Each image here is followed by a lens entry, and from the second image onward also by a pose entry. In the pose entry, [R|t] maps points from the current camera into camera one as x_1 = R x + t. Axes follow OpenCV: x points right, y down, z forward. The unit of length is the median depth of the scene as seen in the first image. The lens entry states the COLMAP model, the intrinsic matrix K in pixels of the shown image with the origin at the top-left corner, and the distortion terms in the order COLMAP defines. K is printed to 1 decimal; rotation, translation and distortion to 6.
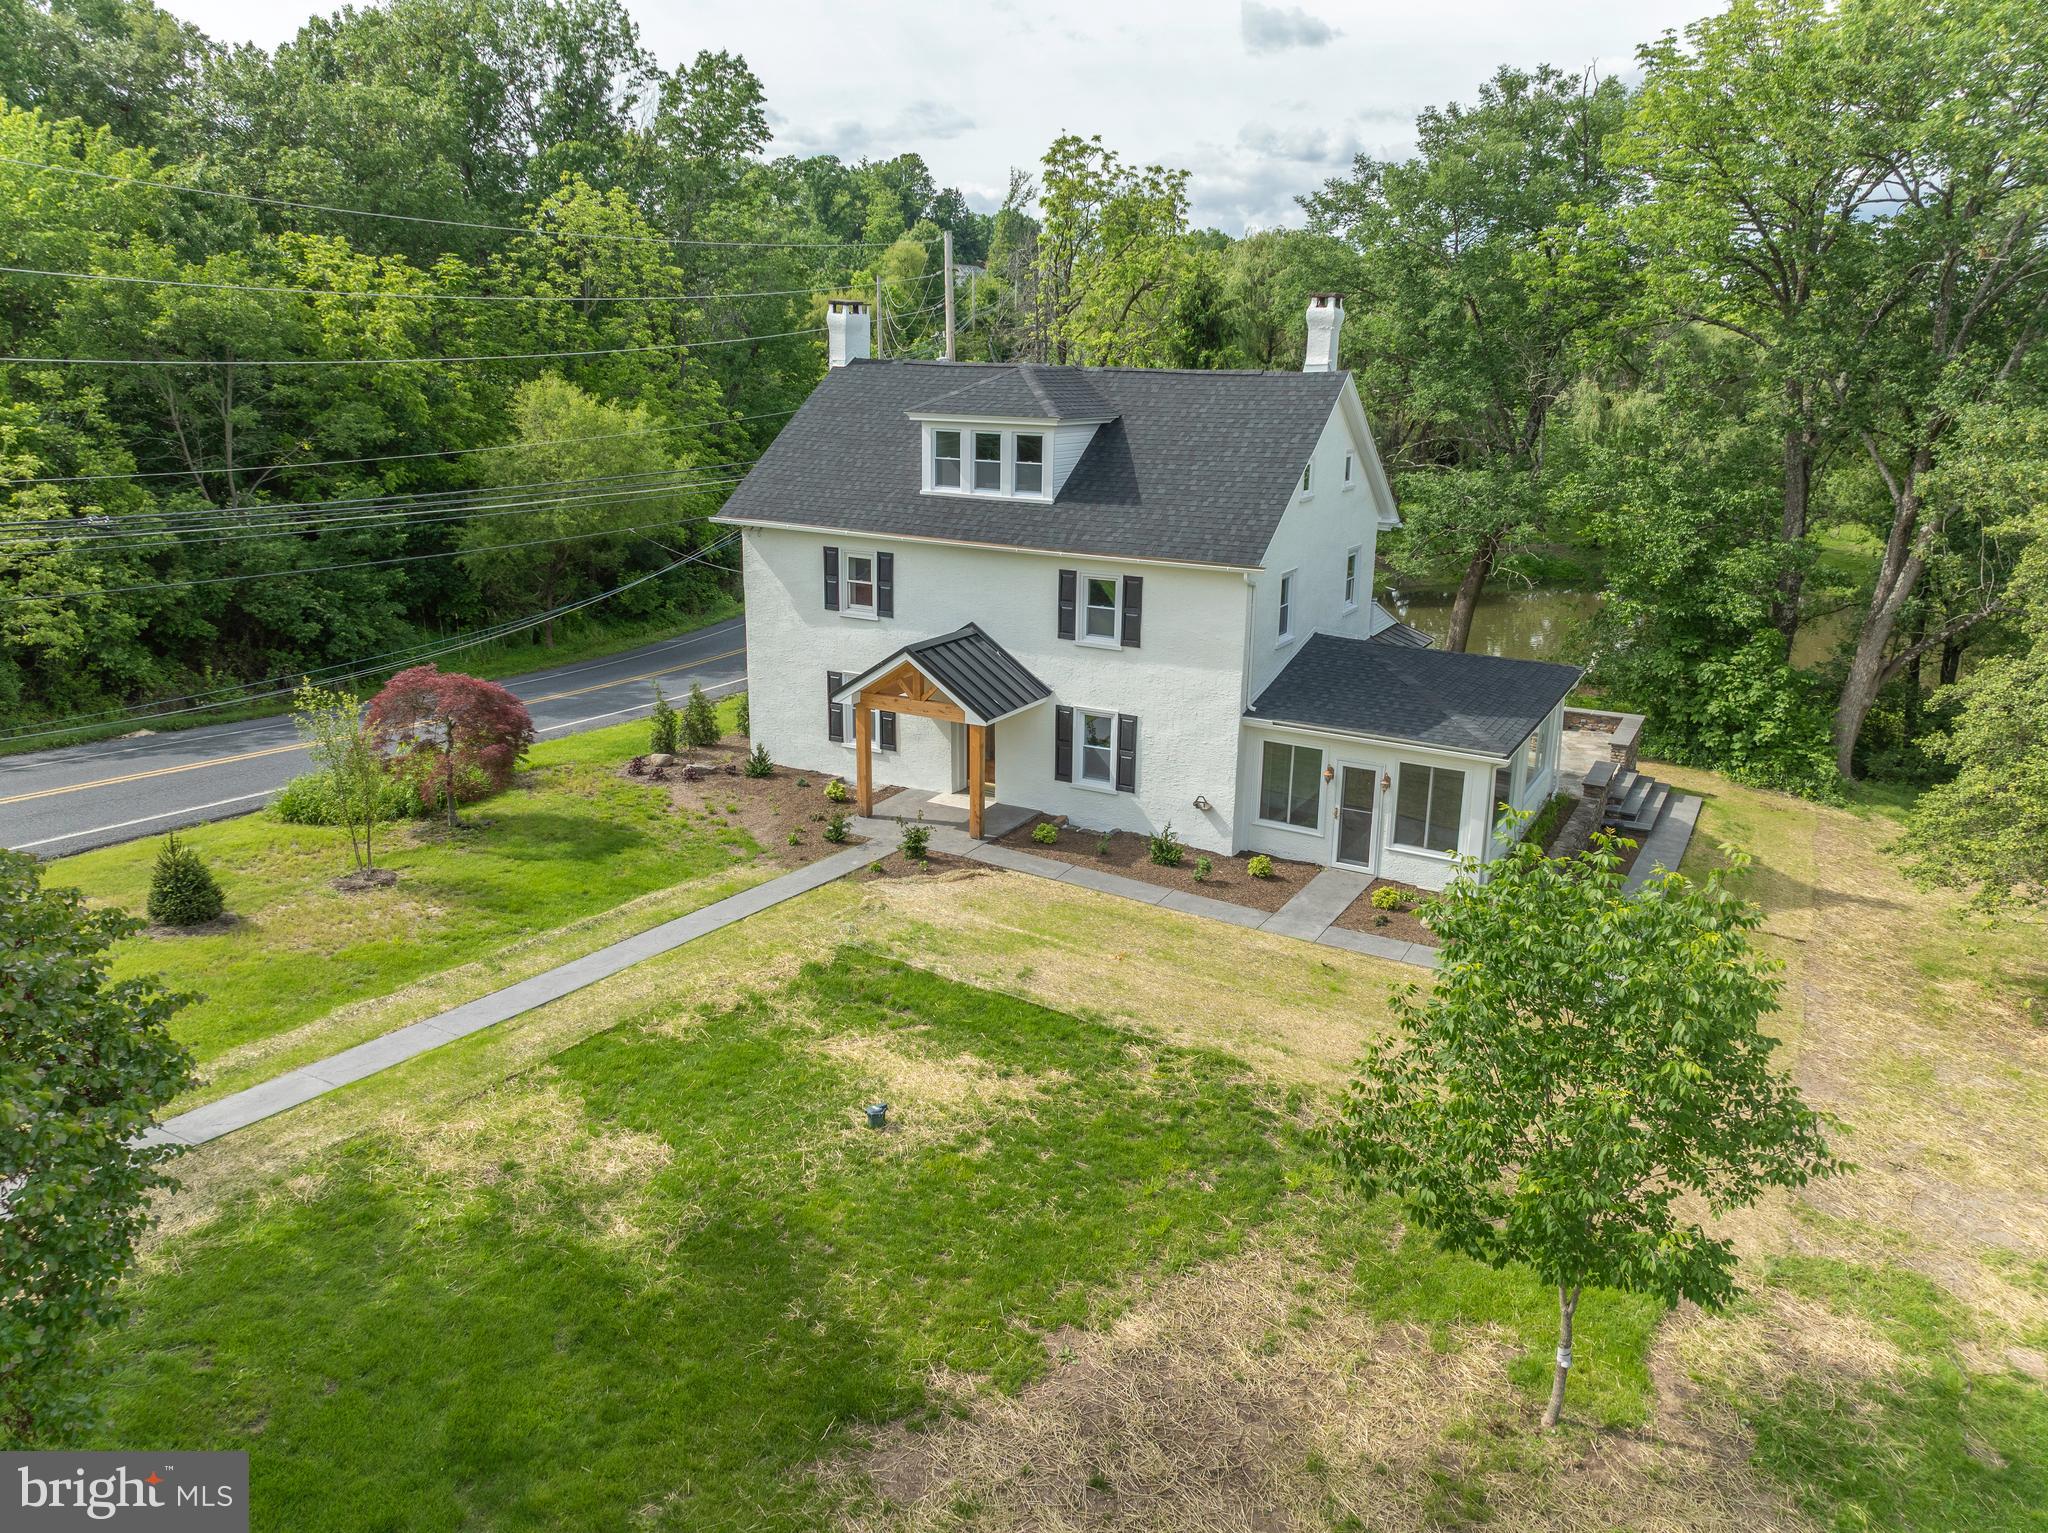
lens RADIAL K [[1434.4, 0, 1028.7], [0, 1434.4, 737.5], [0, 0, 1]] dist [-0.000749, -0.003240]
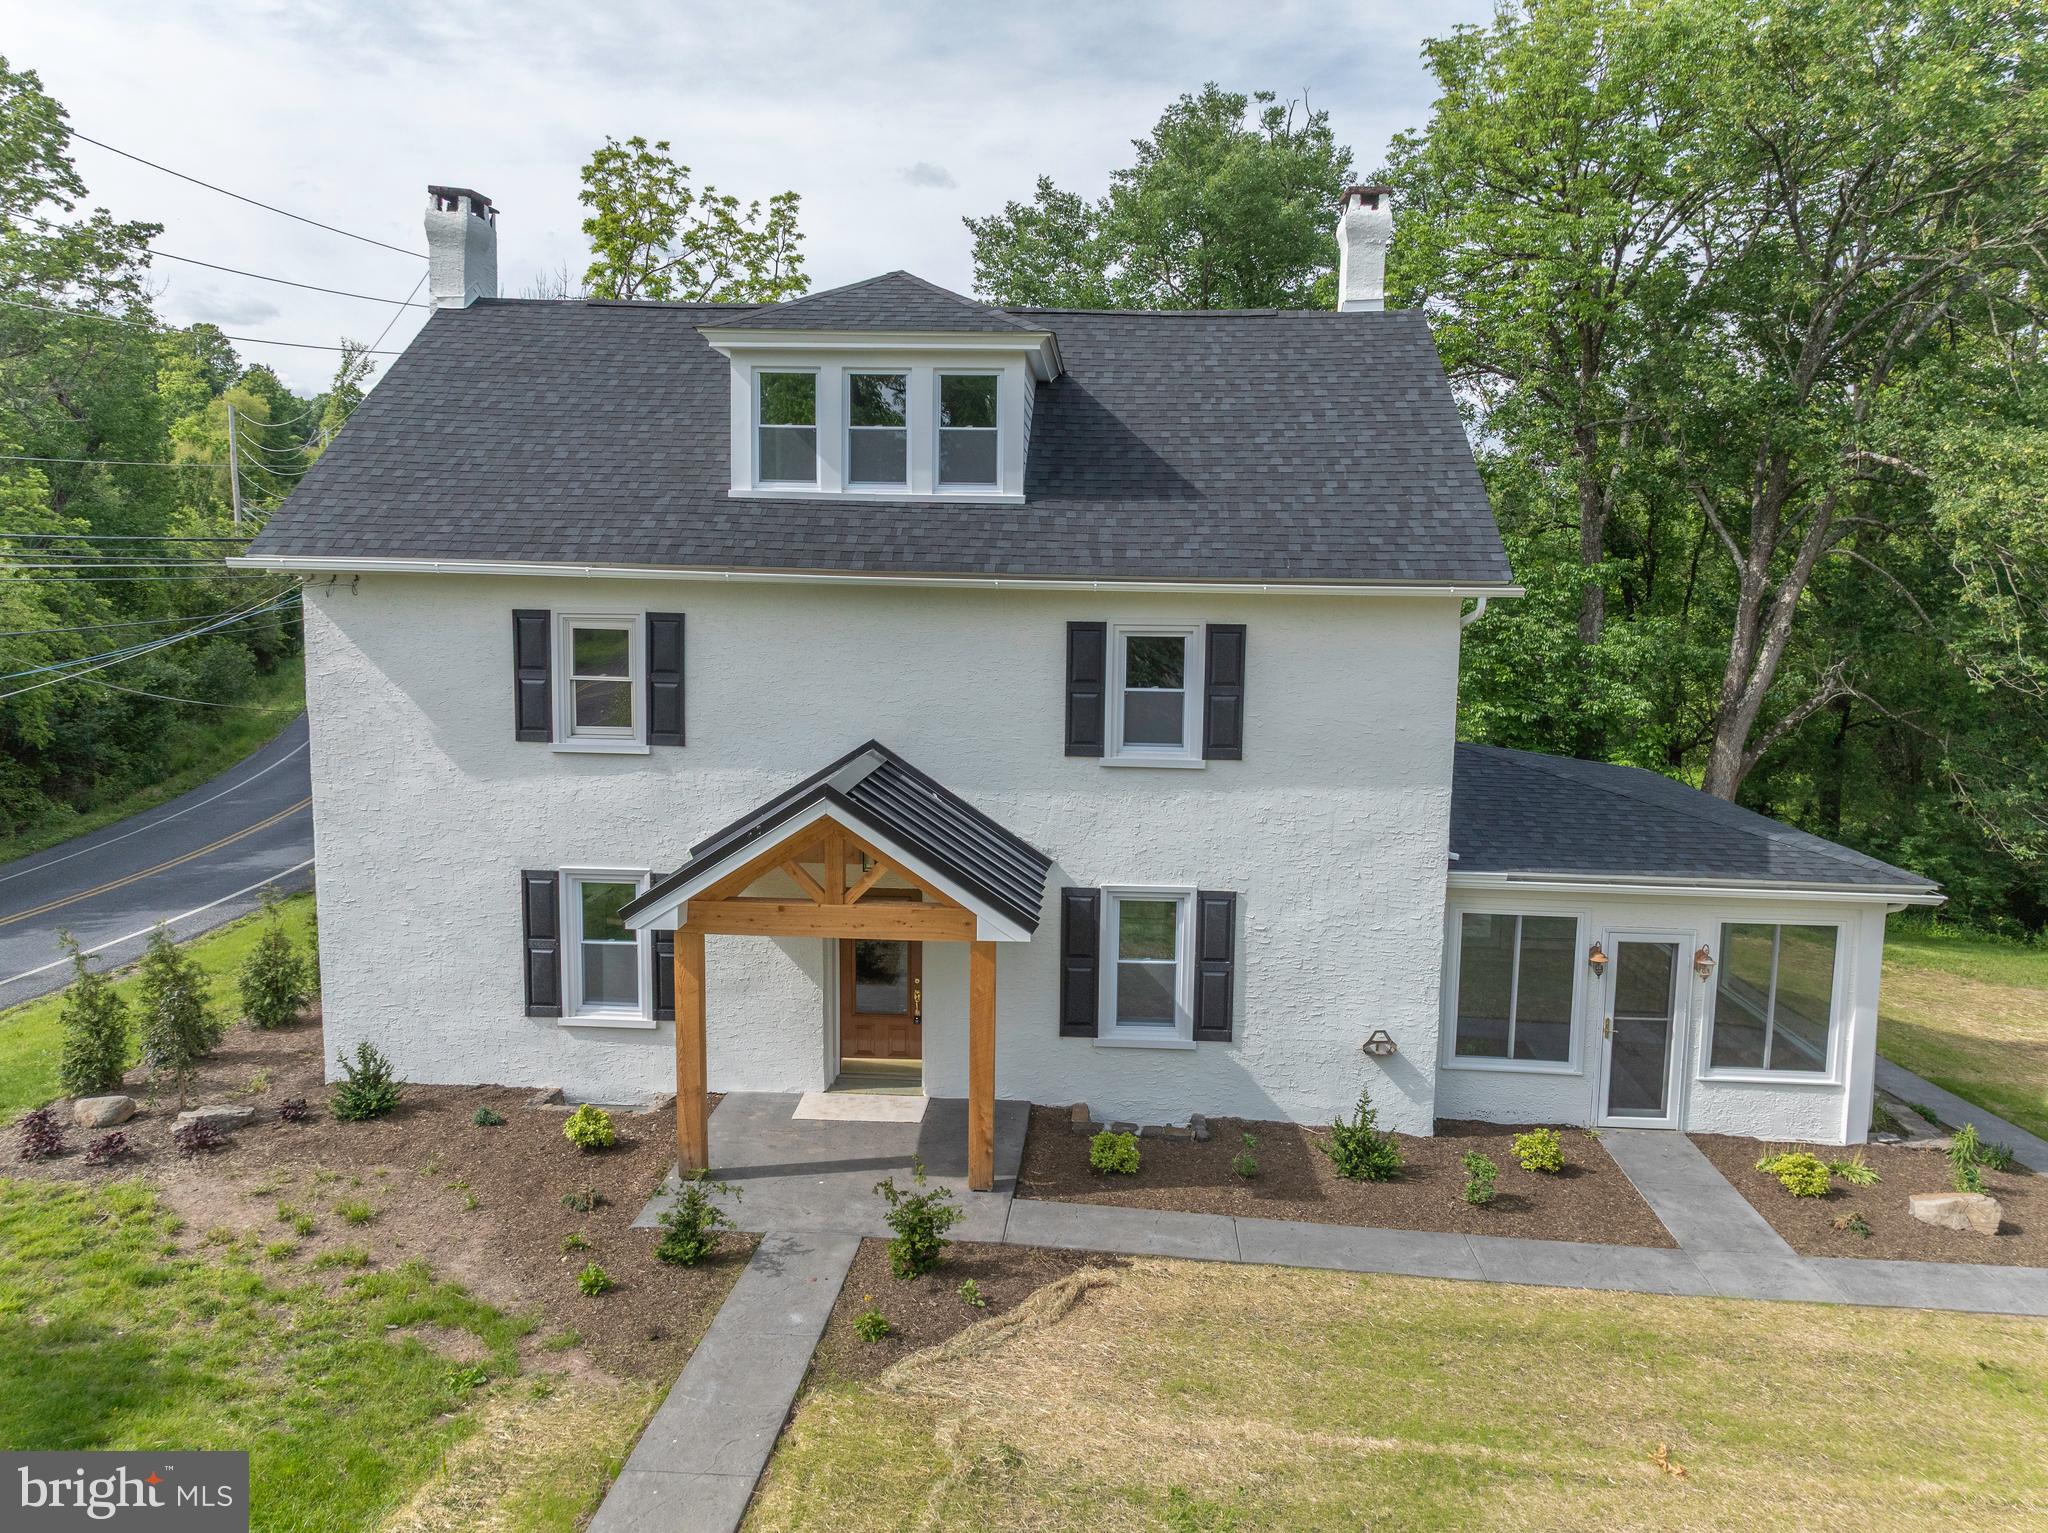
lens RADIAL K [[1429.5, 0, 1029.0], [0, 1429.5, 744.5], [0, 0, 1]] dist [-0.003453, 0.001039]
pose [[0.902938, -0.053662, 0.426408, -0.205207], [0.109290, 0.988228, -0.107060, -0.019993], [-0.415643, 0.143271, 0.898173, 0.537266]]
